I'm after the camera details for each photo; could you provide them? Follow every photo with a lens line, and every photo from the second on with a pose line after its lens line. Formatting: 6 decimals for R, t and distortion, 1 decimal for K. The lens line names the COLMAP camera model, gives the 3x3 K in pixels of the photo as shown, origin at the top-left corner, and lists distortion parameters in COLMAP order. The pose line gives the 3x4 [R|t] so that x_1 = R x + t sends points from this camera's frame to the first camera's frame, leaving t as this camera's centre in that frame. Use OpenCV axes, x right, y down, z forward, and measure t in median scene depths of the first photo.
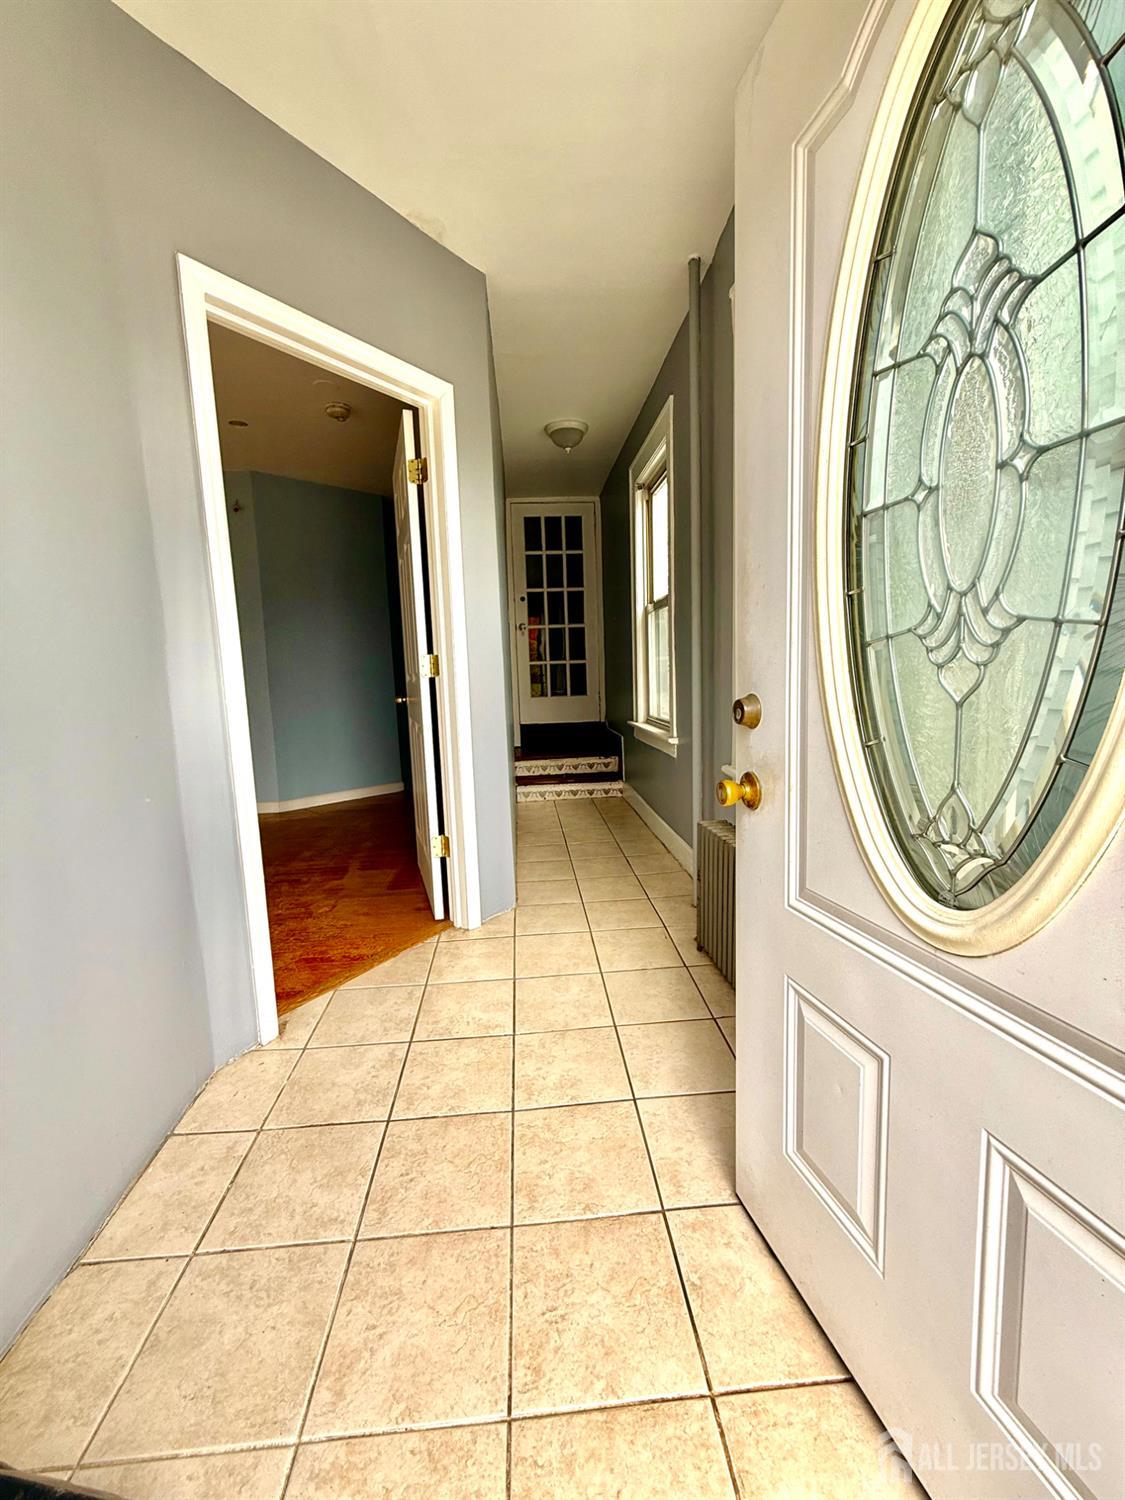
lens RADIAL K [[598.5, 0, 562.0], [0, 598.5, 743.3], [0, 0, 1]] dist [0.000813, 0.000094]
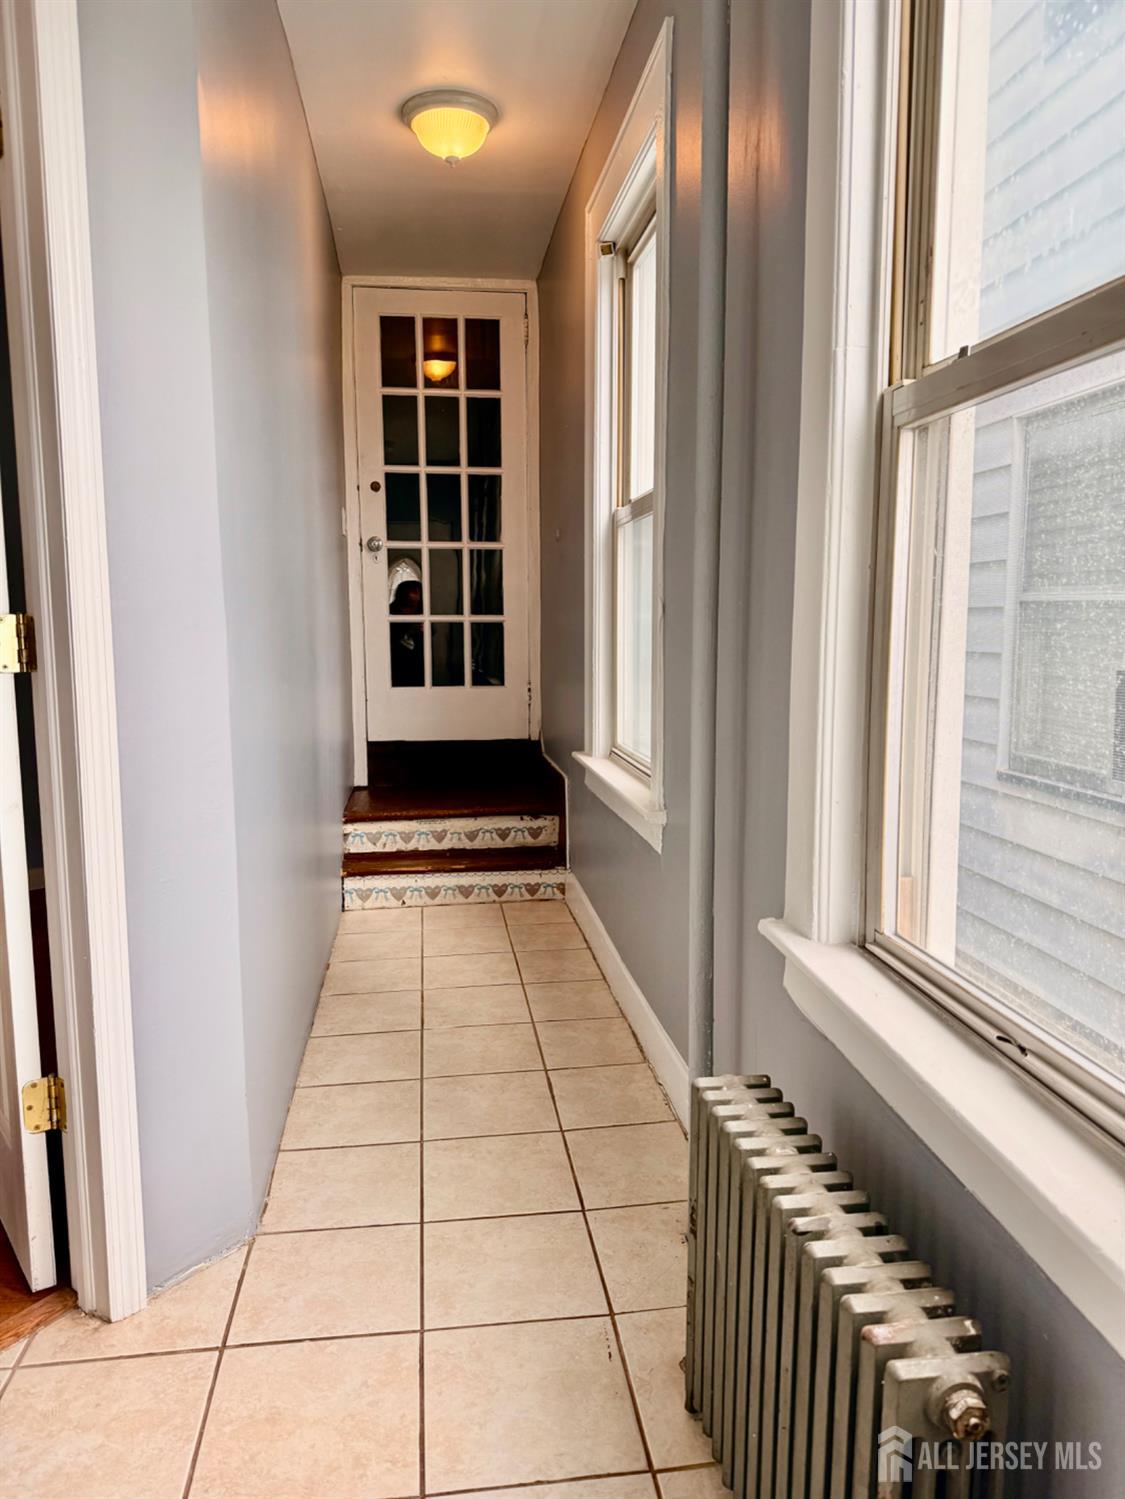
lens RADIAL K [[1034.8, 0, 562.5], [0, 1034.8, 749.5], [0, 0, 1]] dist [0.075514, -0.000574]
pose [[0.997986, 0.021354, 0.059737, 0.044870], [-0.021640, 0.999757, 0.004145, -0.035900], [-0.059634, -0.005429, 0.998206, 0.151537]]
